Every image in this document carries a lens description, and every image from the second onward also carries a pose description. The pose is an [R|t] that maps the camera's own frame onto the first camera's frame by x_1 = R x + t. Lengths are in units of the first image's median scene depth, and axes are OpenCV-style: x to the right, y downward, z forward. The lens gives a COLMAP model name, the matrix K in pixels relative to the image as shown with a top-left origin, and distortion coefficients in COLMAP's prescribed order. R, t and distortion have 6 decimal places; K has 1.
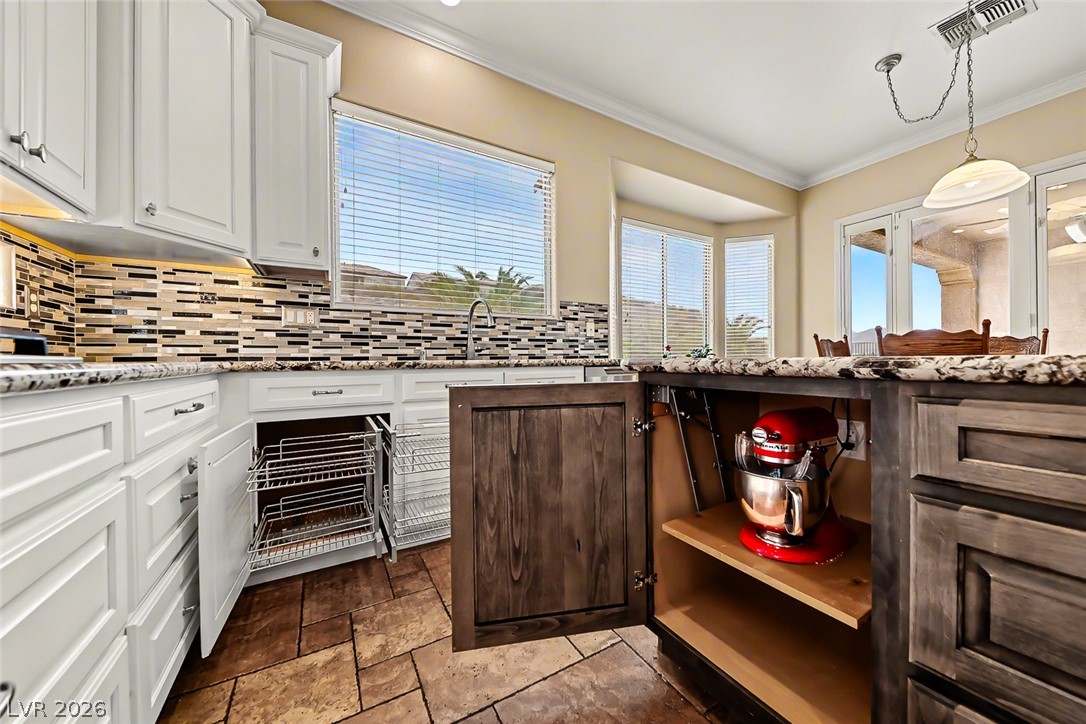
lens RADIAL K [[376.4, 0, 541.8], [0, 376.4, 362.0], [0, 0, 1]] dist [0.013963, -0.006644]
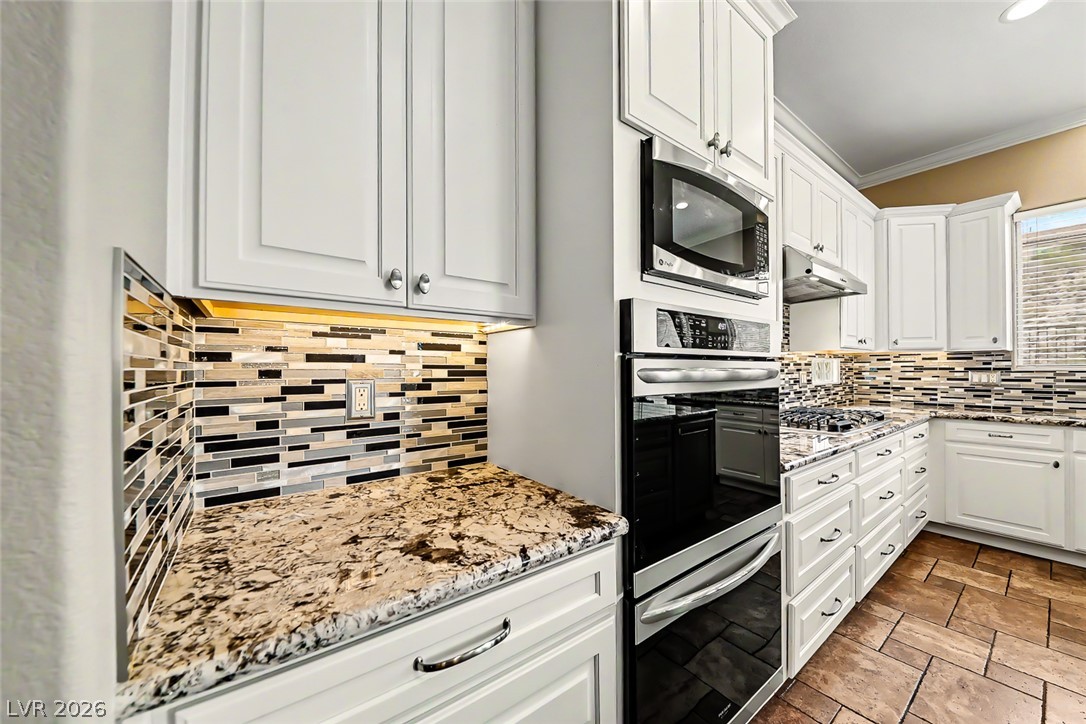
lens RADIAL K [[376.4, 0, 550.4], [0, 376.4, 369.2], [0, 0, 1]] dist [0.013963, -0.006644]
pose [[0.113799, 0.003173, -0.993499, 0.630691], [-0.001602, 0.999994, 0.003010, -0.158462], [0.993503, 0.001249, 0.113803, -0.838720]]
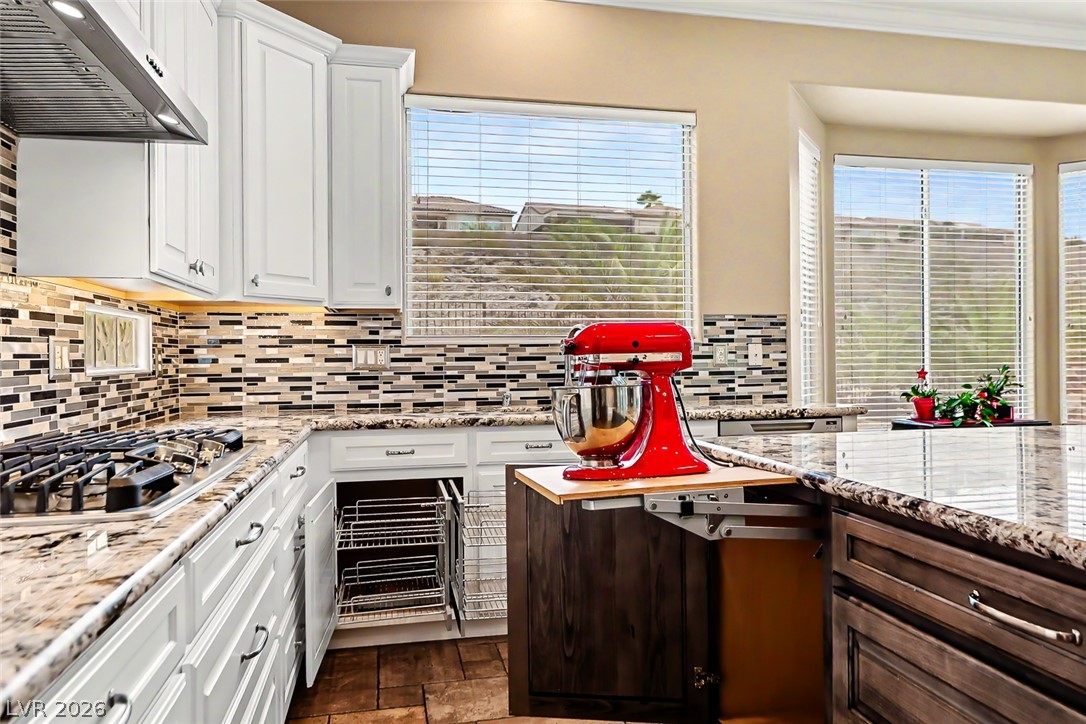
lens RADIAL K [[717.6, 0, 538.3], [0, 717.6, 359.4], [0, 0, 1]] dist [-0.004547, -0.002011]
pose [[0.951185, -0.000245, -0.308620, 0.232195], [-0.000558, 0.999997, -0.002511, -0.112246], [0.308619, 0.002561, 0.951182, -0.443914]]
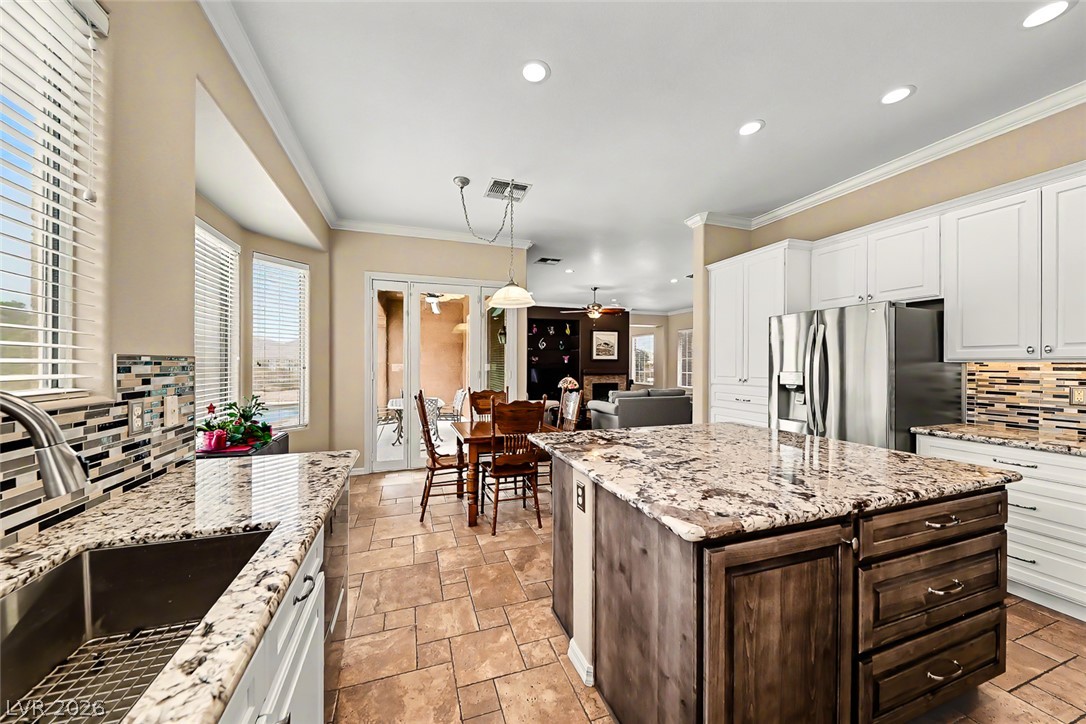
lens RADIAL K [[376.4, 0, 536.1], [0, 376.4, 368.5], [0, 0, 1]] dist [0.013963, -0.006644]
pose [[0.185743, -0.001776, 0.982597, -0.387253], [0.001504, 0.999998, 0.001523, -0.210352], [-0.982597, 0.001195, 0.185746, 0.681913]]
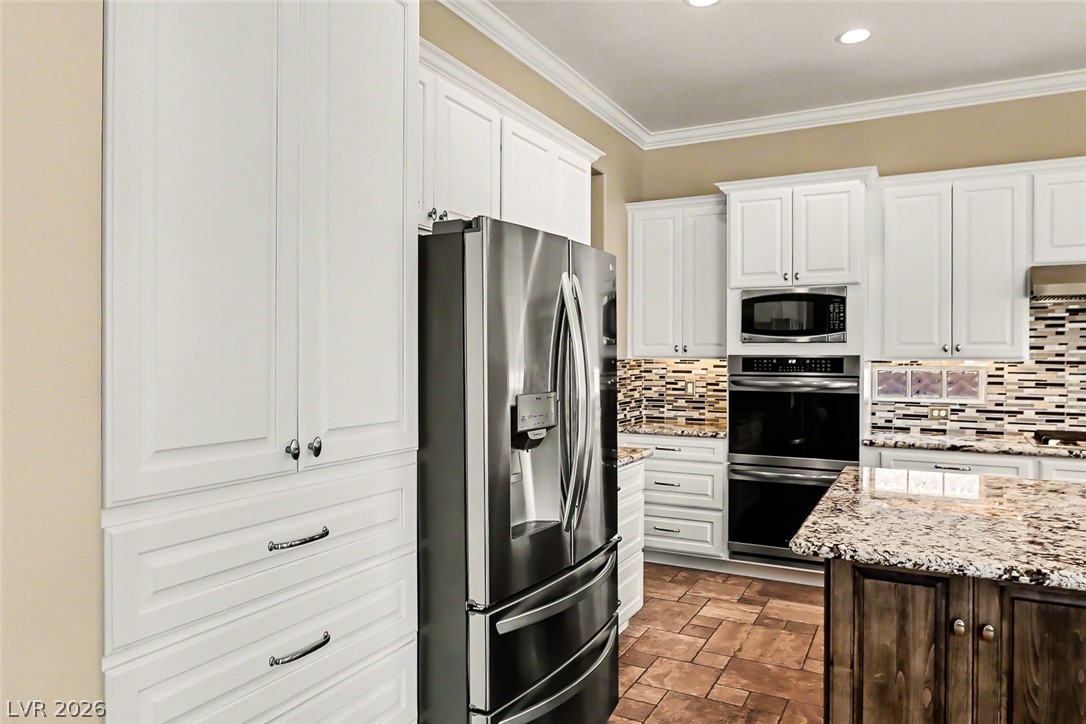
lens RADIAL K [[717.6, 0, 547.5], [0, 717.6, 359.2], [0, 0, 1]] dist [-0.004547, -0.002011]
pose [[-0.841131, 0.009473, -0.540749, 1.877951], [0.001266, 0.999878, 0.015547, -0.256979], [0.540831, 0.012393, -0.841040, 0.832833]]
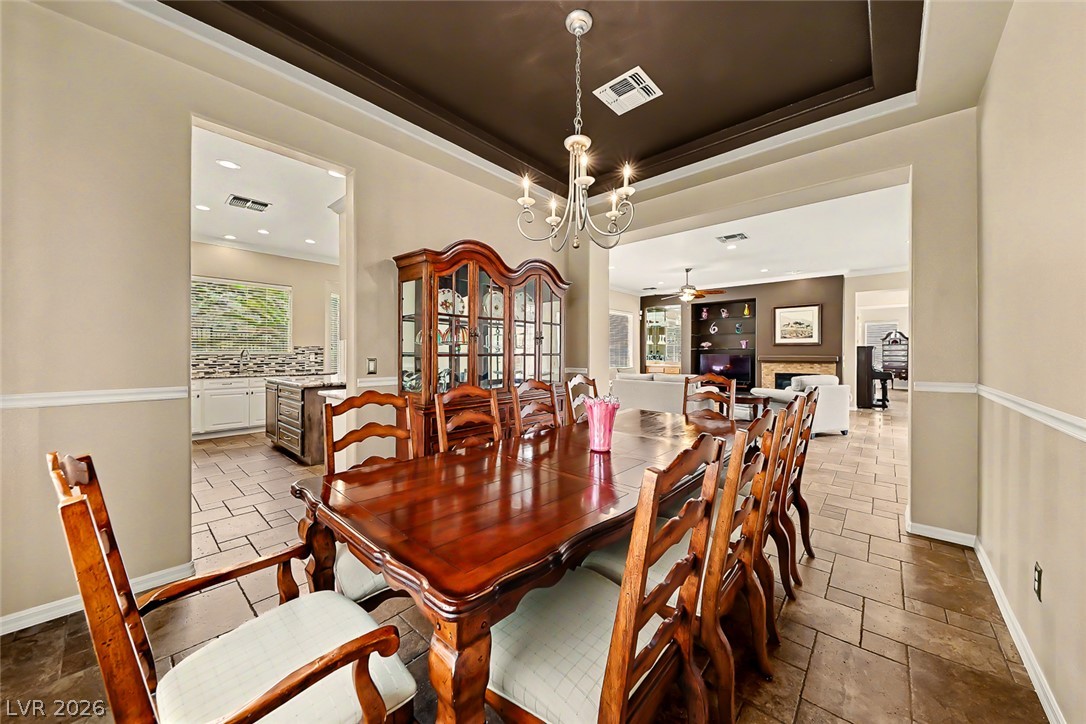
lens RADIAL K [[376.4, 0, 537.3], [0, 376.4, 353.4], [0, 0, 1]] dist [0.013963, -0.006644]
pose [[0.948920, 0.010274, 0.315348, 1.054520], [-0.008065, 0.999933, -0.008310, -0.159413], [-0.315413, 0.005342, 0.948940, -2.420107]]
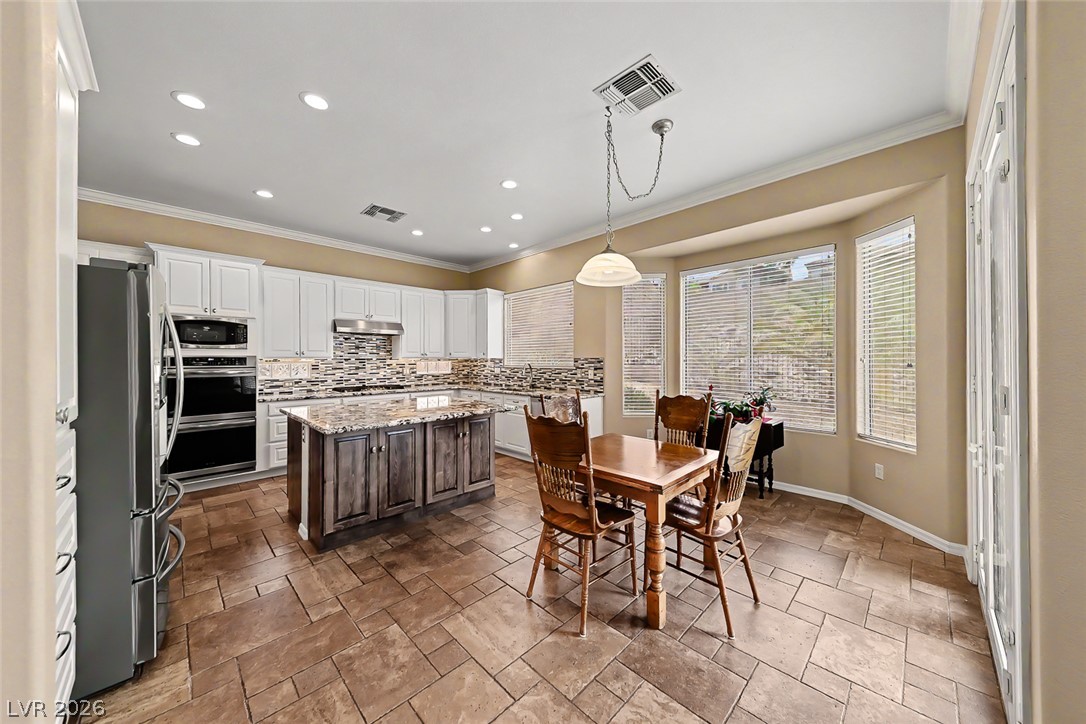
lens RADIAL K [[376.4, 0, 542.1], [0, 376.4, 358.2], [0, 0, 1]] dist [0.013963, -0.006644]
pose [[0.256510, 0.005655, -0.966525, 2.437900], [-0.005216, 0.999976, 0.004467, -0.240210], [0.966527, 0.003896, 0.256534, 0.578702]]
